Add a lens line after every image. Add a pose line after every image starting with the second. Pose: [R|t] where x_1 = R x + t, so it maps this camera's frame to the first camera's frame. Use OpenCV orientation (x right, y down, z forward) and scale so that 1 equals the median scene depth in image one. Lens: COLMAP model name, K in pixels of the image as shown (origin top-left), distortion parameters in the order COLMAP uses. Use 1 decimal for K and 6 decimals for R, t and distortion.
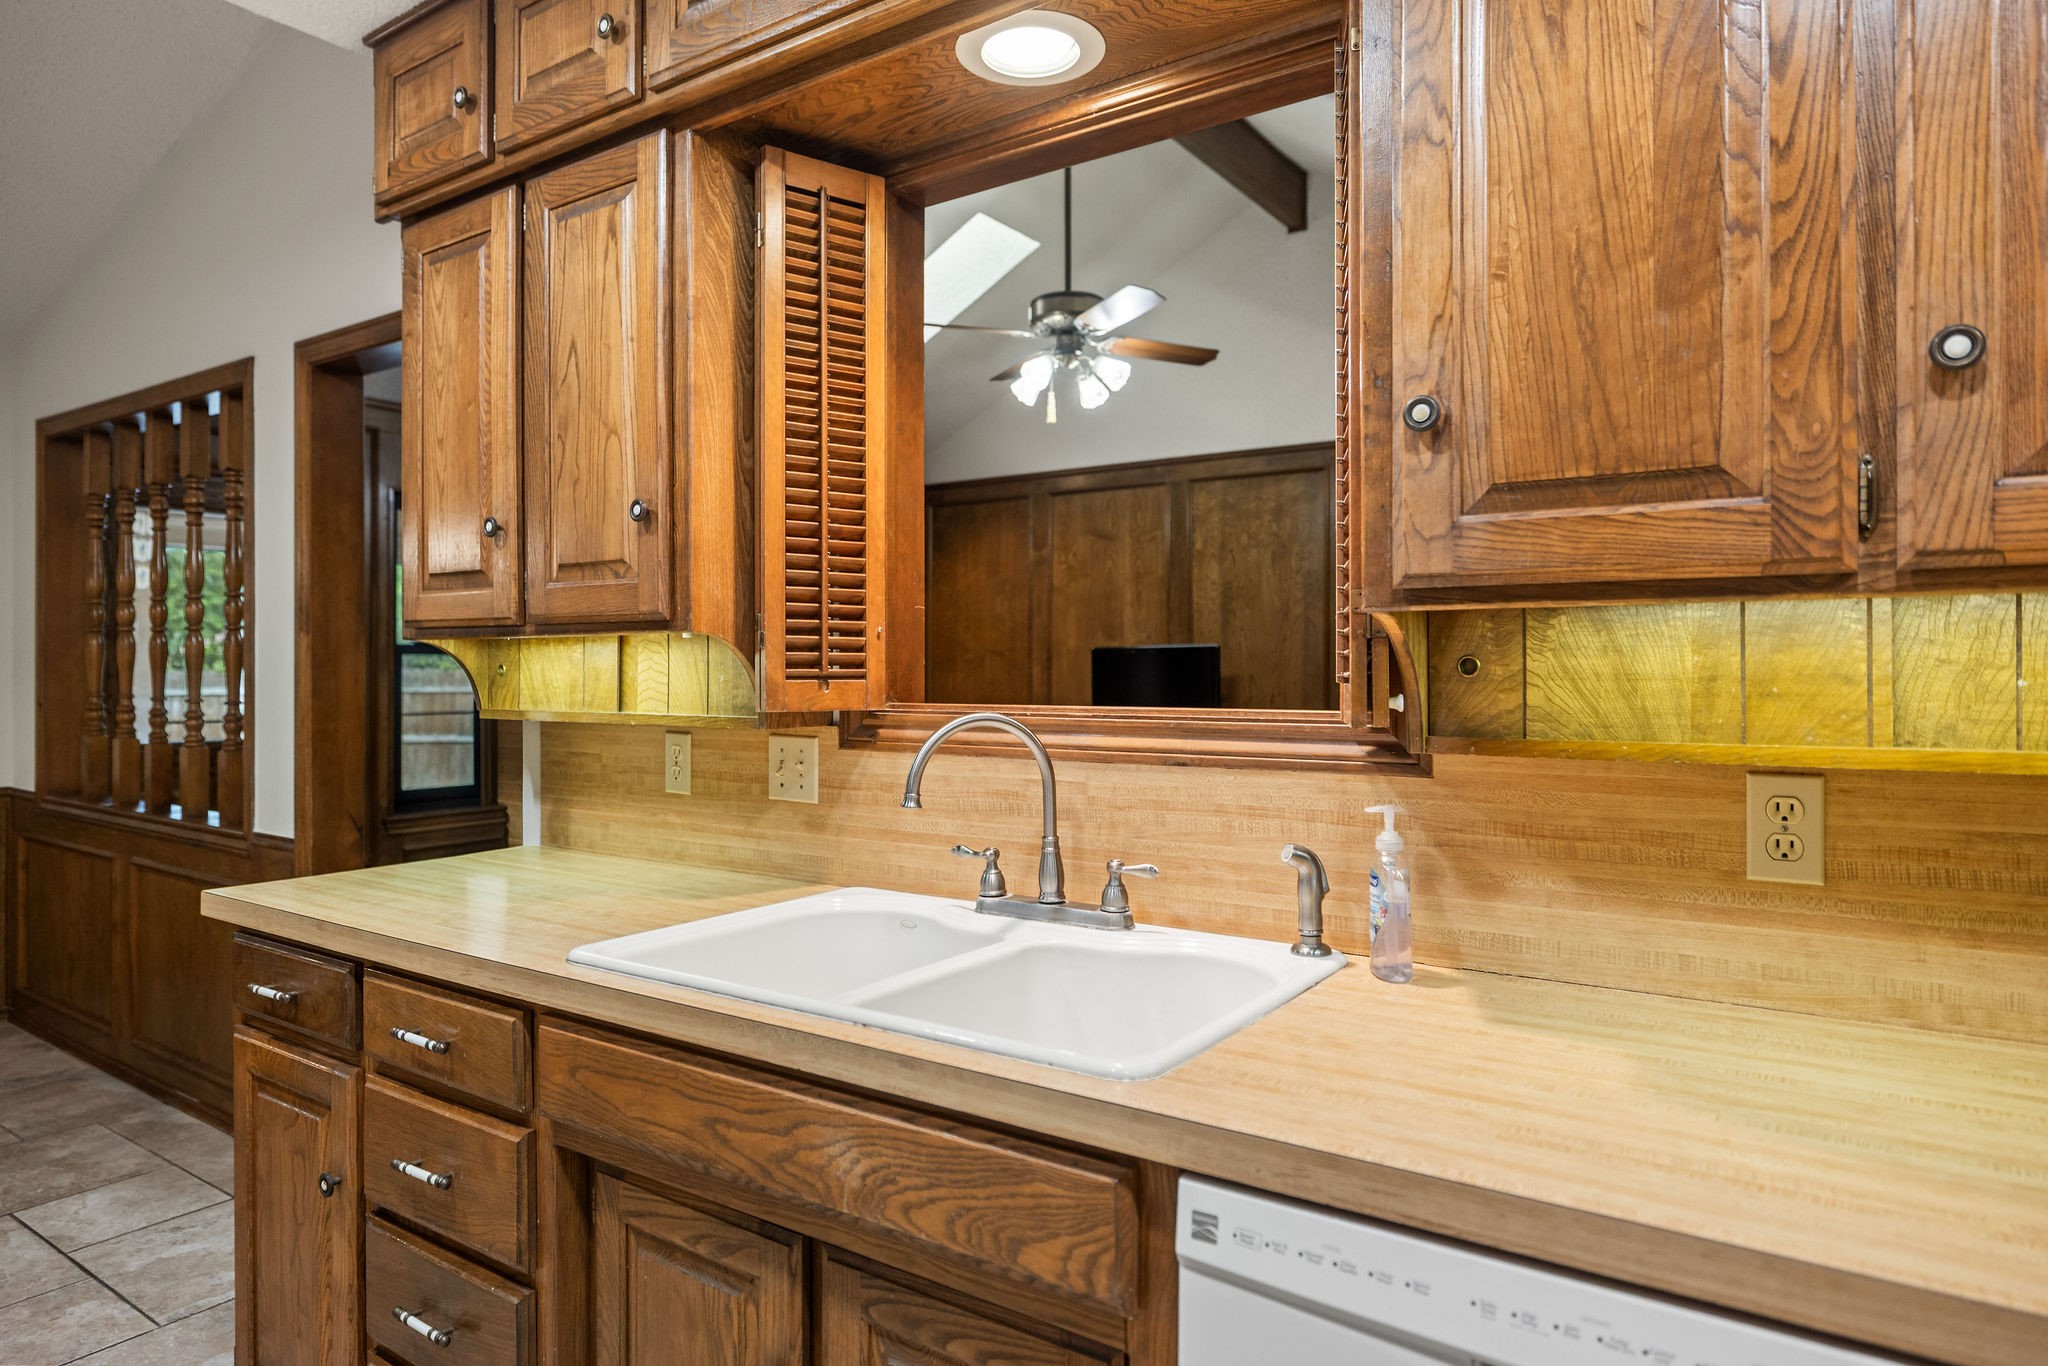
lens RADIAL K [[1221.1, 0, 1015.7], [0, 1221.1, 676.6], [0, 0, 1]] dist [-0.045902, -0.001405]
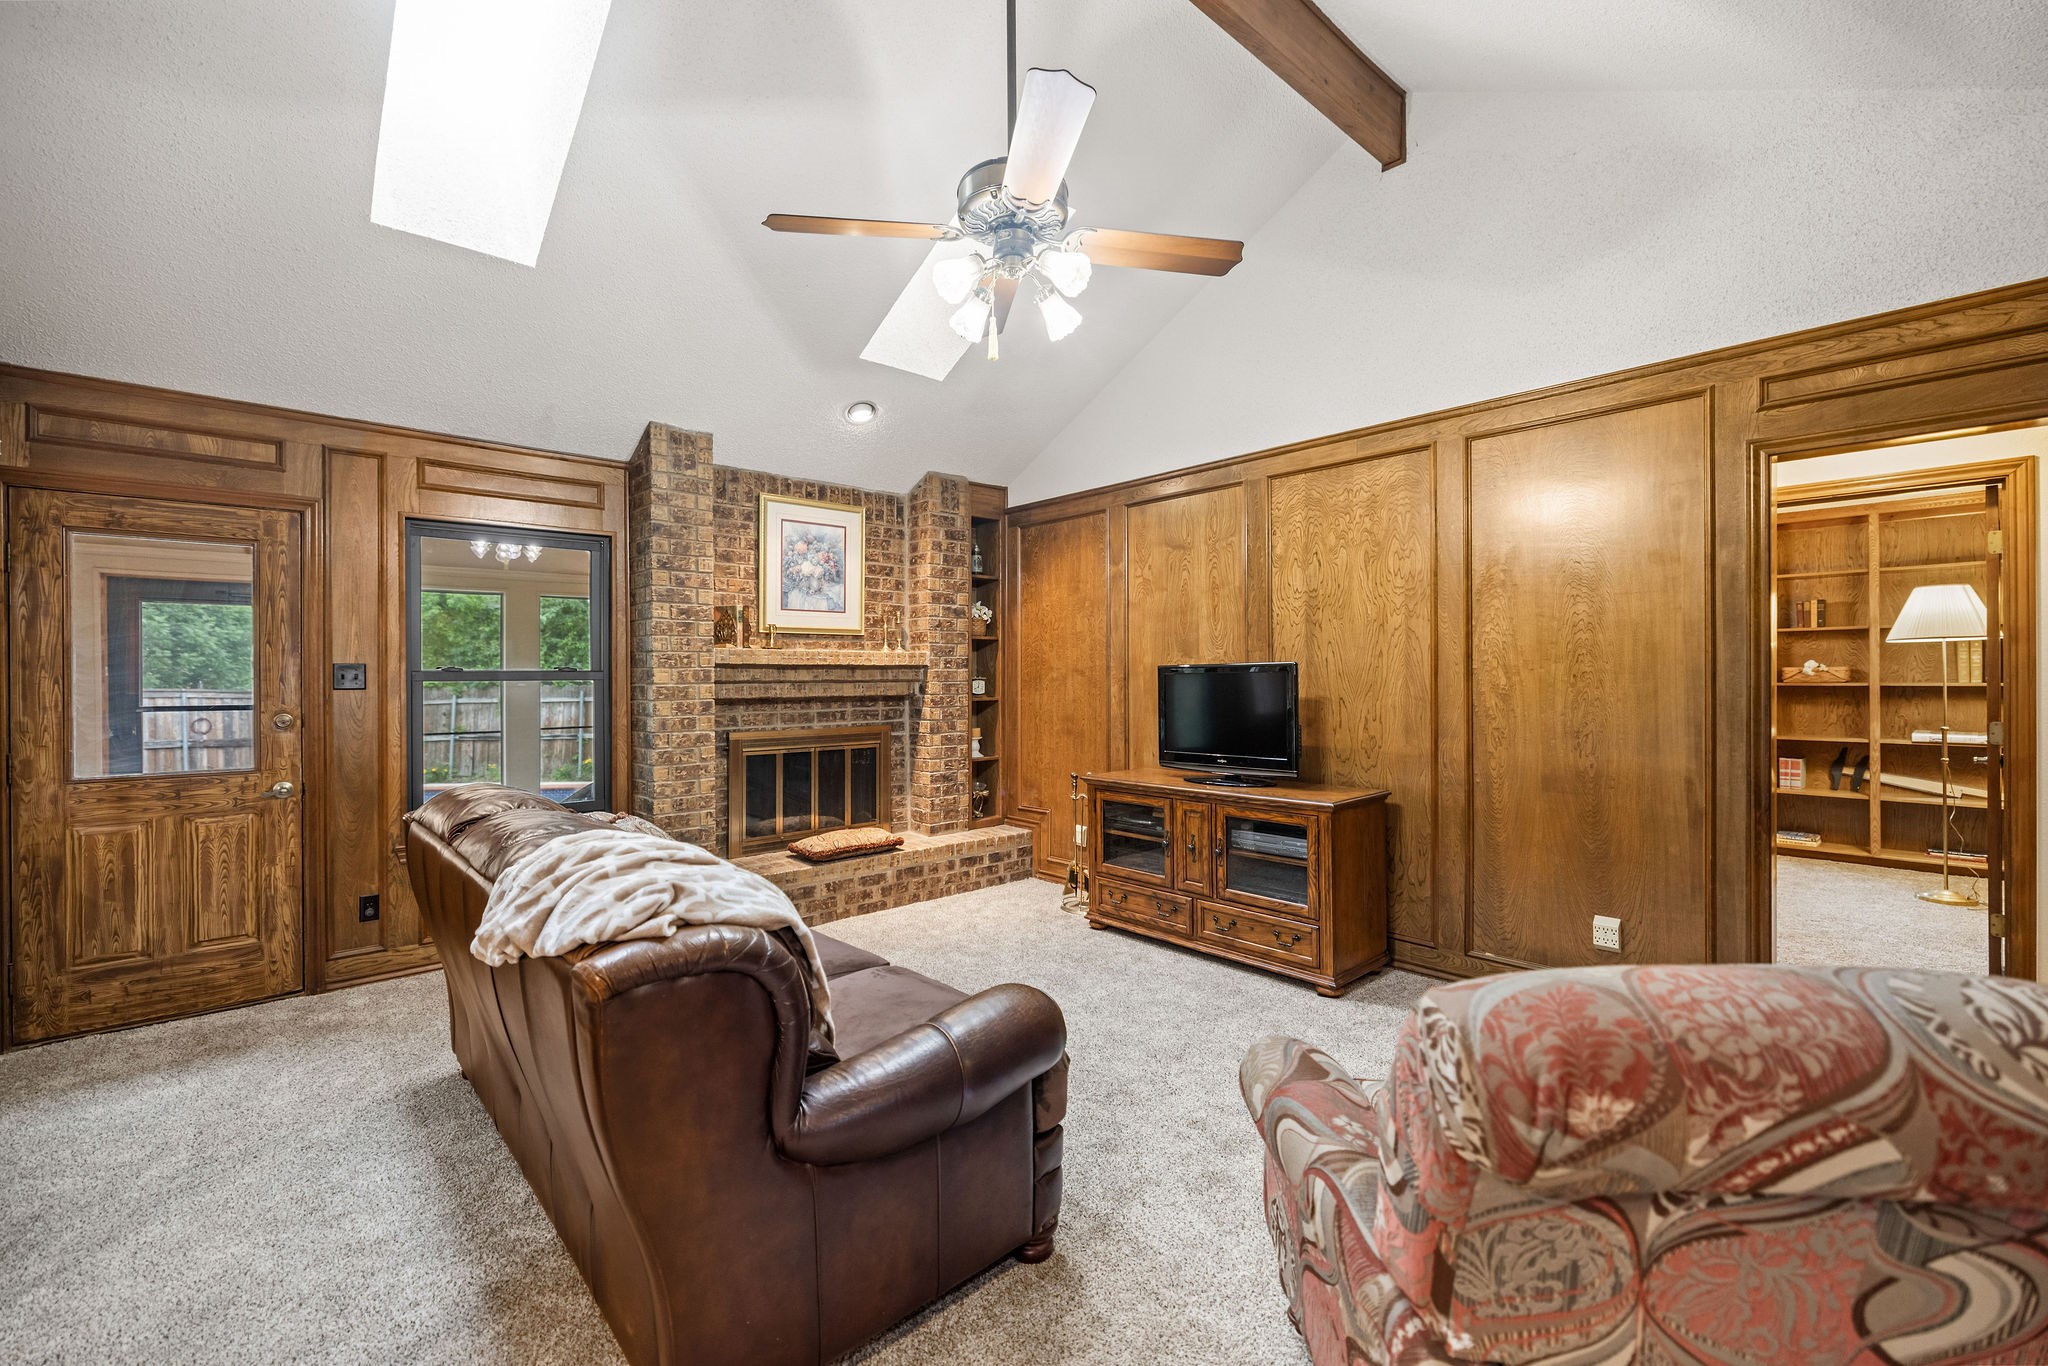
lens RADIAL K [[873.7, 0, 1015.9], [0, 873.7, 674.2], [0, 0, 1]] dist [-0.001371, 0.000162]
pose [[0.975008, -0.009321, -0.221975, 0.104390], [0.007808, 0.999940, -0.007690, -0.013744], [0.222033, 0.005765, 0.975022, 0.341479]]
